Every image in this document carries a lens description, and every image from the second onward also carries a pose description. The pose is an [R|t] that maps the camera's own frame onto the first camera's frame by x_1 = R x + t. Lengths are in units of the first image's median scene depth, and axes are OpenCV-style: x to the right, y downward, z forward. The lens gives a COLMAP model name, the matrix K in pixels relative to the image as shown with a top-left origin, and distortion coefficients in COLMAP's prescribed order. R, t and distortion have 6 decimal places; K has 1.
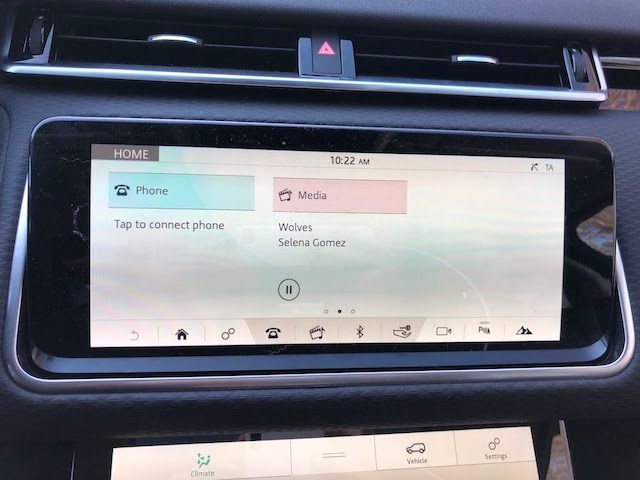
lens RADIAL K [[528.1, 0, 320.0], [0, 528.1, 240.0], [0, 0, 1]] dist [0.058706, -0.089181]
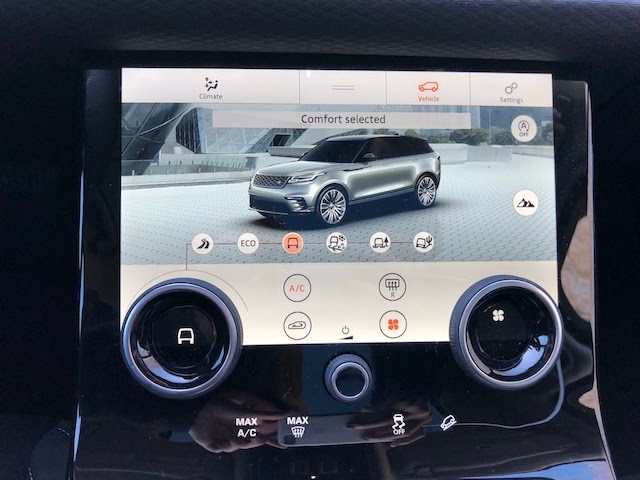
lens RADIAL K [[524.5, 0, 322.6], [0, 524.5, 237.1], [0, 0, 1]] dist [0.057776, -0.111482]
pose [[0.997215, 0.034106, -0.066327, 0.061091], [-0.013777, 0.958247, 0.285609, 0.381896], [0.073299, -0.283900, 0.956048, -0.011880]]
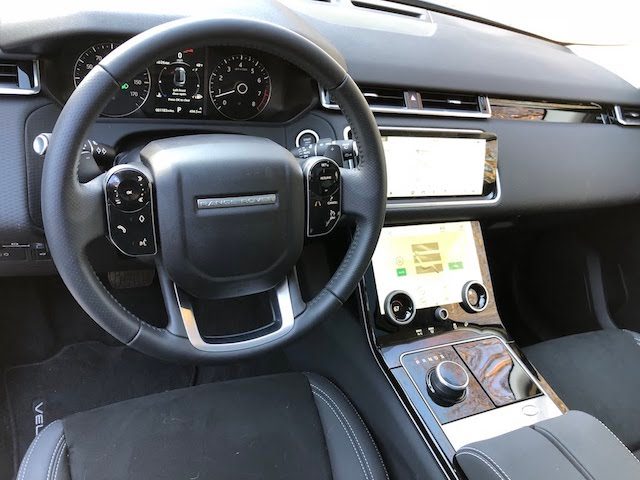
lens RADIAL K [[528.1, 0, 320.0], [0, 528.1, 240.0], [0, 0, 1]] dist [0.058706, -0.089181]
pose [[0.941588, -0.052919, 0.332583, -1.632957], [0.003720, 0.989151, 0.146855, -0.021000], [-0.336746, -0.137040, 0.931570, -1.818047]]
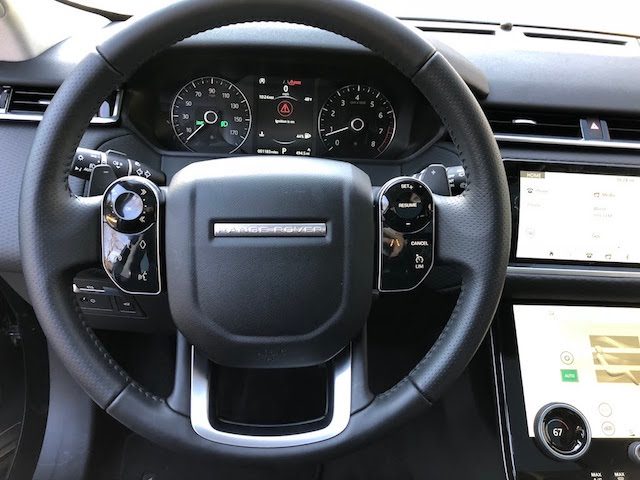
lens RADIAL K [[528.1, 0, 320.0], [0, 528.1, 240.0], [0, 0, 1]] dist [0.058706, -0.089181]
pose [[0.997639, 0.030948, -0.061303, -1.003675], [-0.033201, 0.998797, -0.036079, 0.210837], [0.060113, 0.038029, 0.997467, -1.222023]]
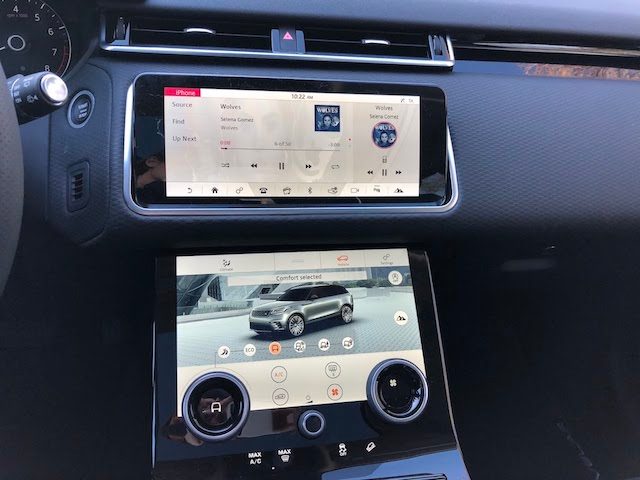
lens RADIAL K [[528.1, 0, 320.0], [0, 528.1, 240.0], [0, 0, 1]] dist [0.058706, -0.089181]
pose [[0.997903, -0.025836, 0.059352, -0.003490], [0.024393, 0.999392, 0.024909, 0.280773], [-0.059960, -0.023409, 0.997926, -0.798115]]
